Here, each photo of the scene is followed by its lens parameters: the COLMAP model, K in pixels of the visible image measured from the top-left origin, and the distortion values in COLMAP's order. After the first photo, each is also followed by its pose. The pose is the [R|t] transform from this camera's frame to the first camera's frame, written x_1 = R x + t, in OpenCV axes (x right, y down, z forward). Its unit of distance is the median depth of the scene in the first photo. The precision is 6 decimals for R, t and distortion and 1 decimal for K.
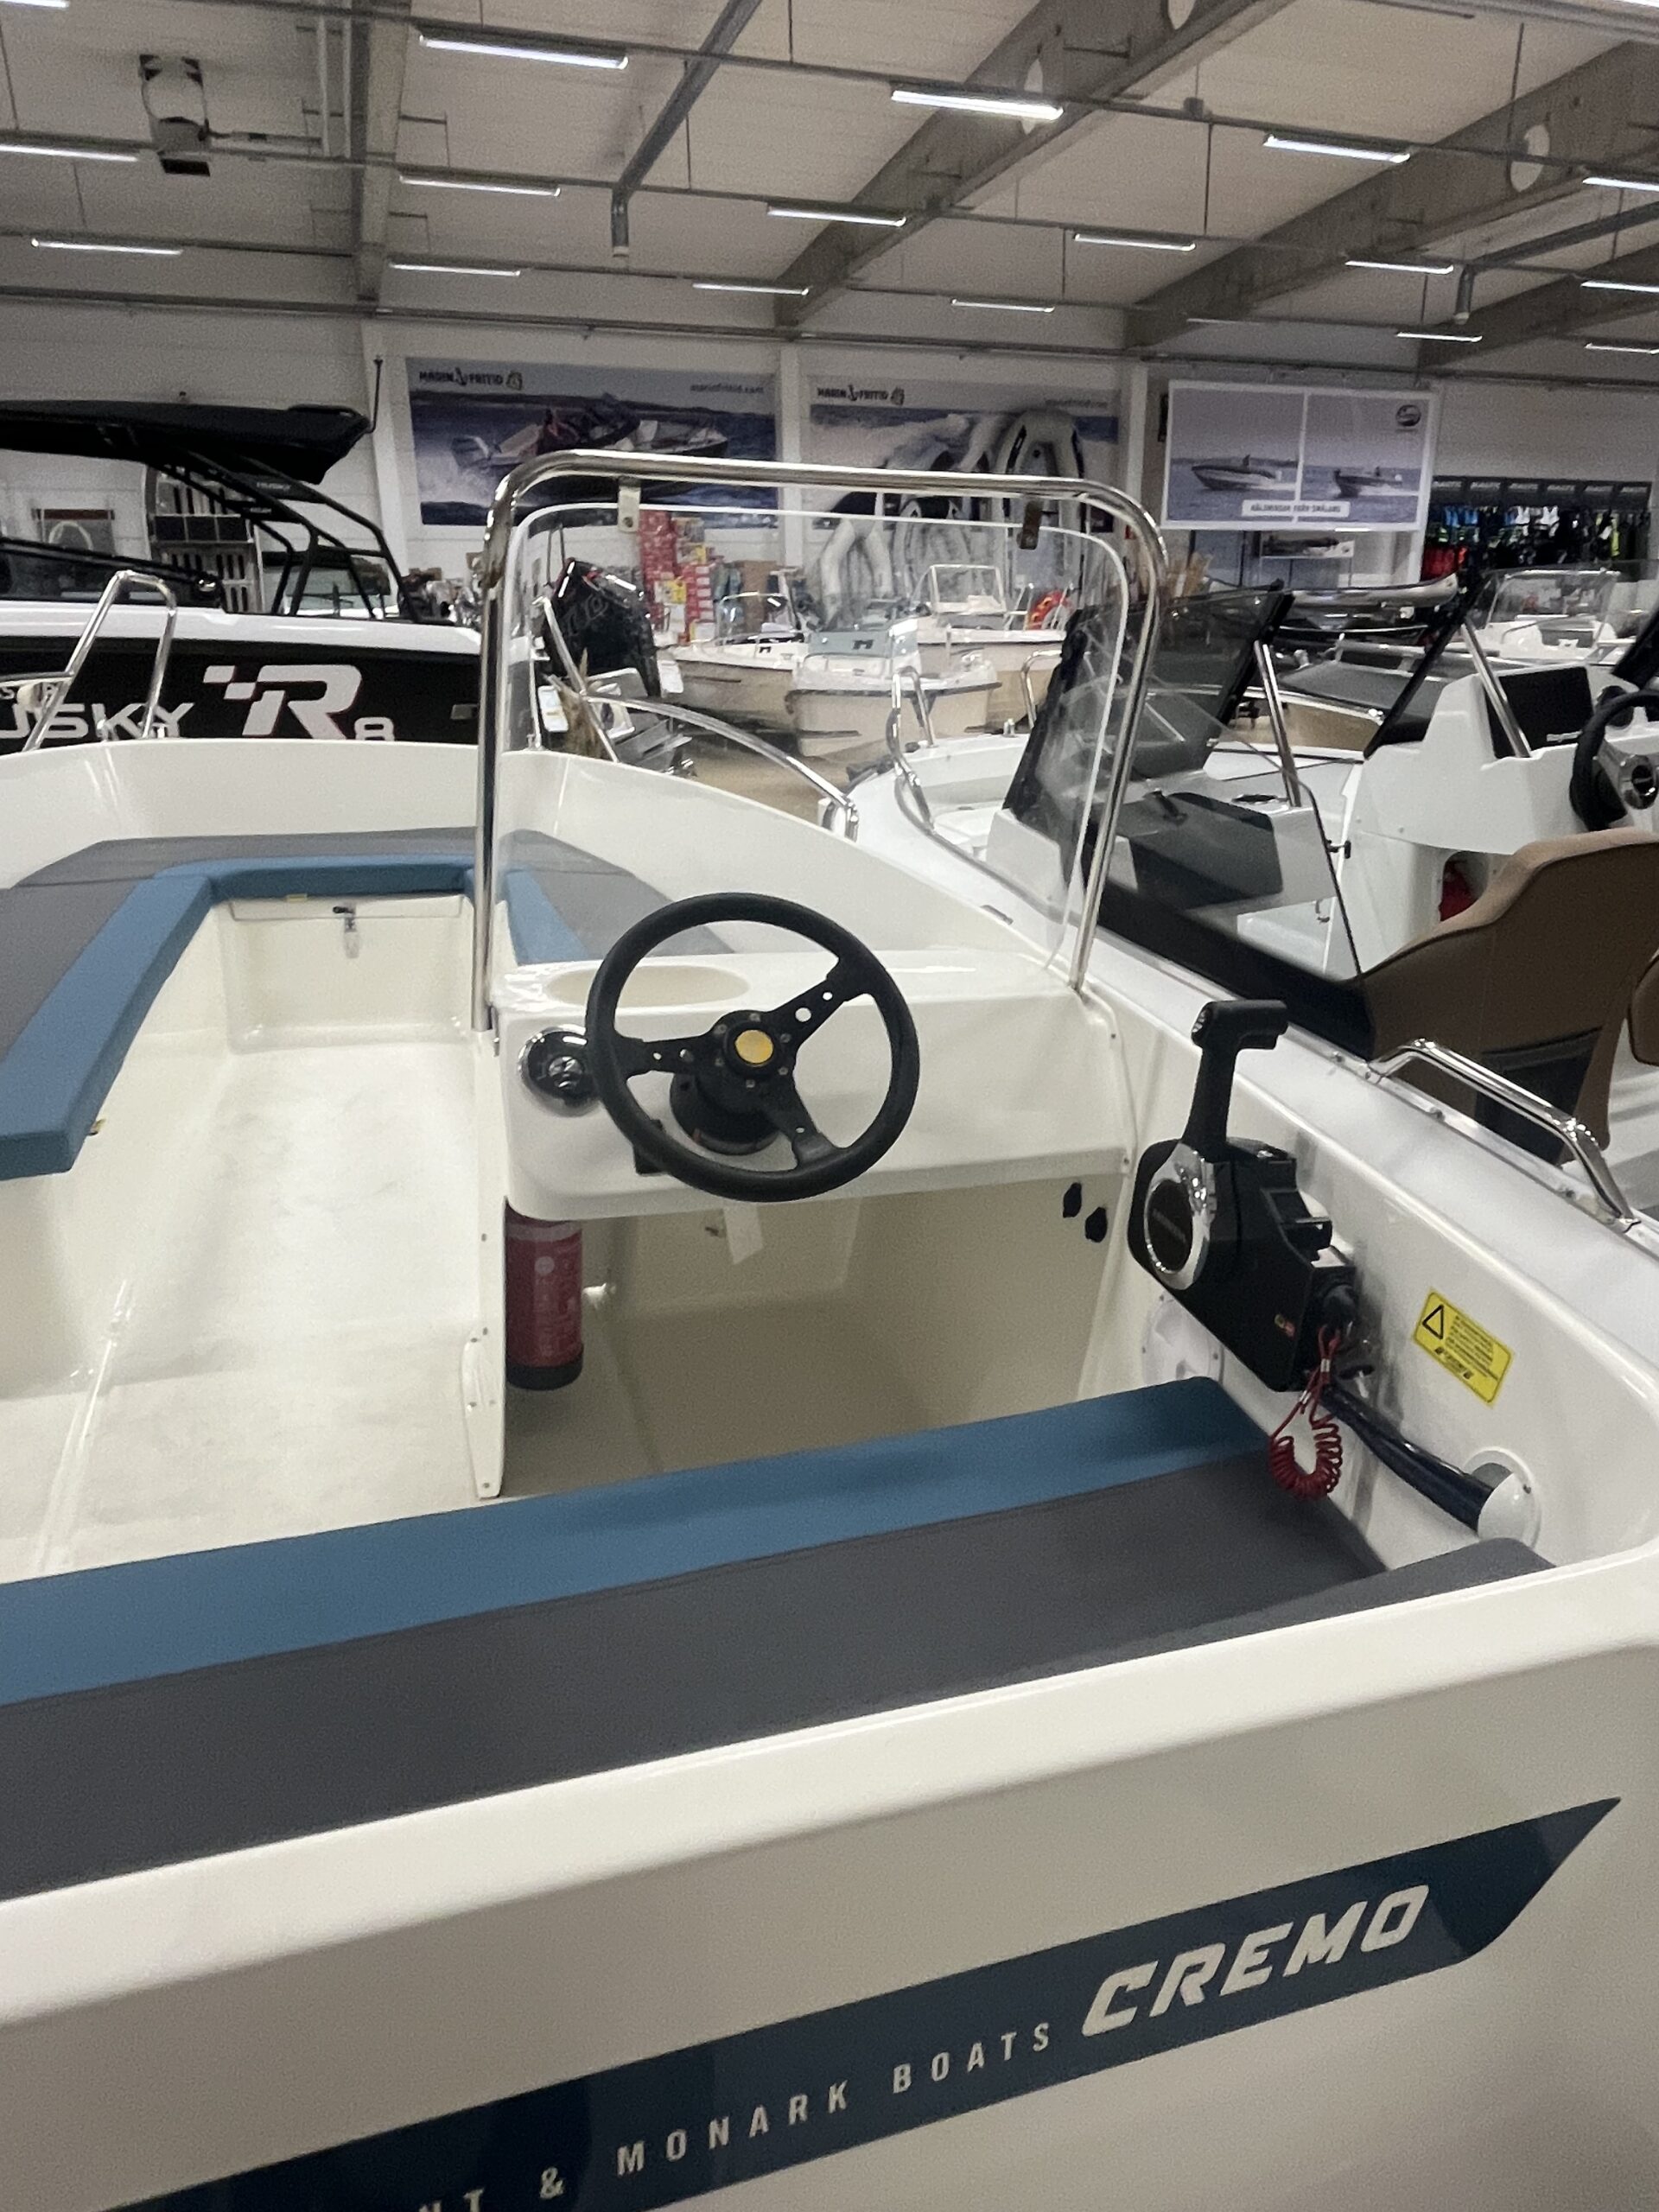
lens RADIAL K [[1366.0, 0, 843.3], [0, 1366.0, 1116.5], [0, 0, 1]] dist [-0.008346, 0.001689]
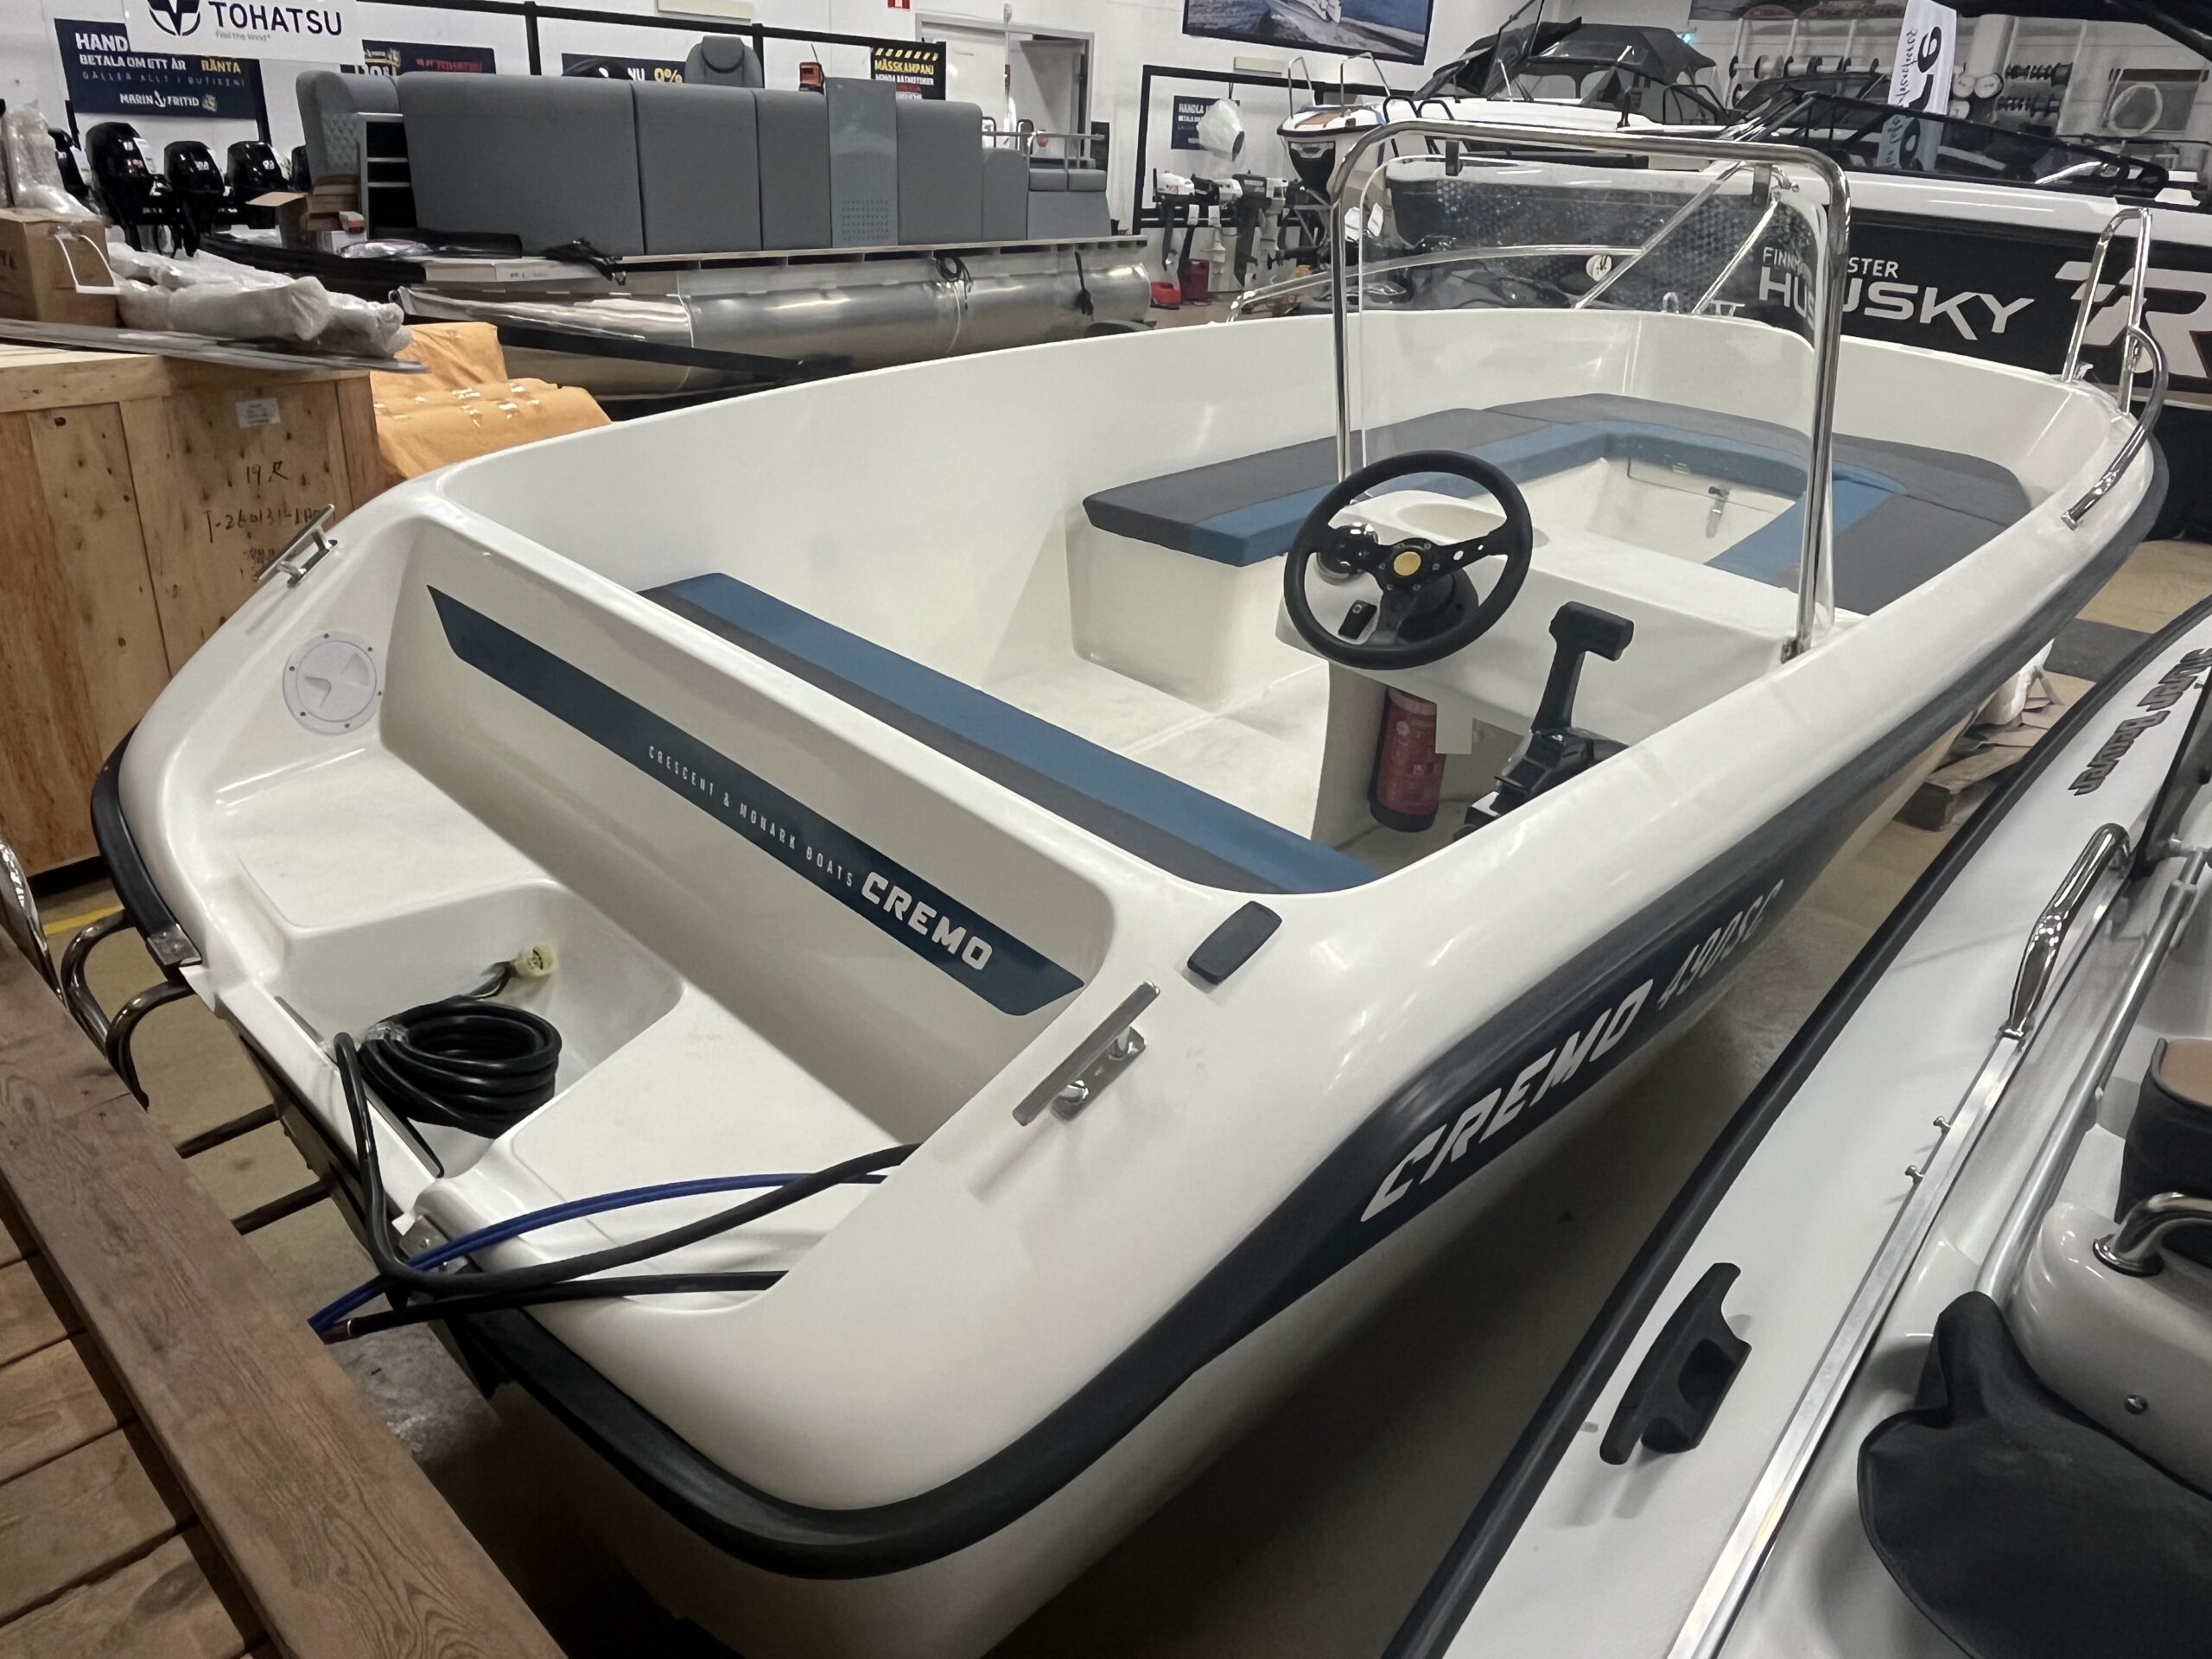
lens RADIAL K [[1489.7, 0, 1106.0], [0, 1489.7, 829.5], [0, 0, 1]] dist [0.003084, -0.004732]
pose [[0.466920, 0.401010, -0.788147, 0.160016], [-0.355577, 0.901181, 0.247868, -0.011073], [0.809661, 0.164512, 0.563369, -0.003758]]
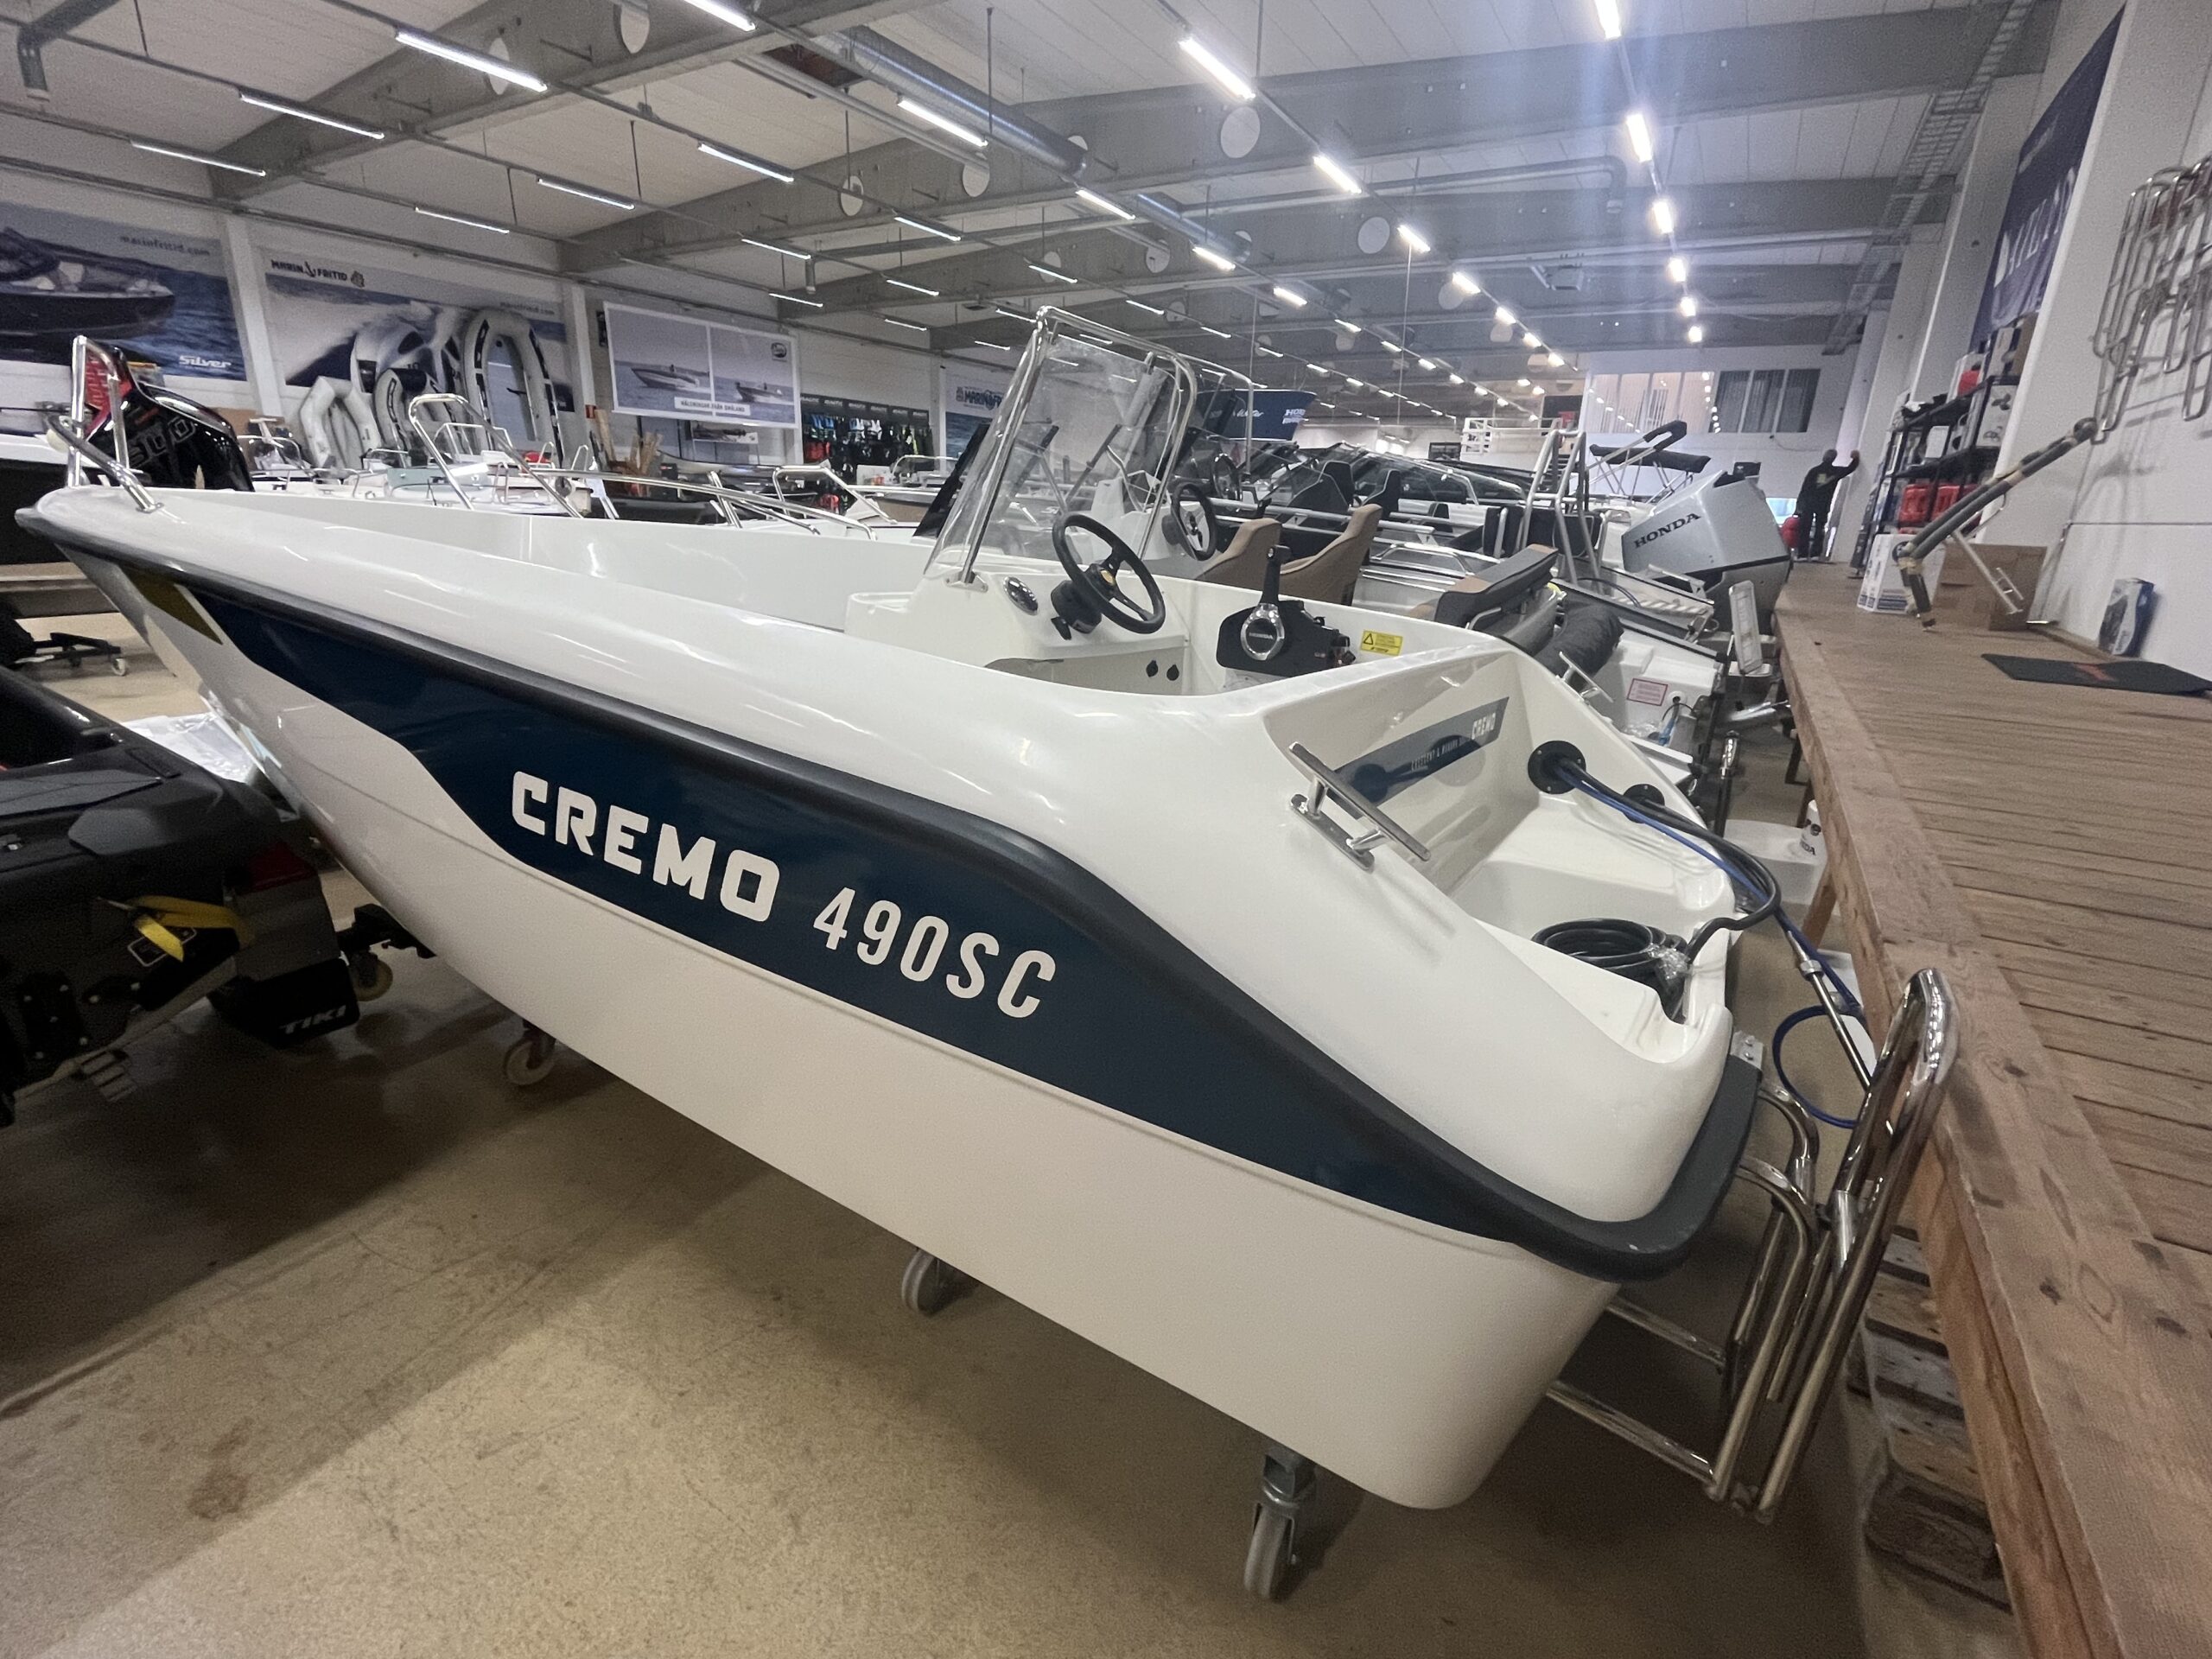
lens RADIAL K [[993.4, 0, 1097.6], [0, 993.4, 824.8], [0, 0, 1]] dist [-0.005938, -0.000005]
pose [[0.776362, -0.162480, 0.608985, -0.176342], [0.179034, 0.983252, 0.034095, 0.045331], [-0.604325, 0.082559, 0.792449, -0.042567]]
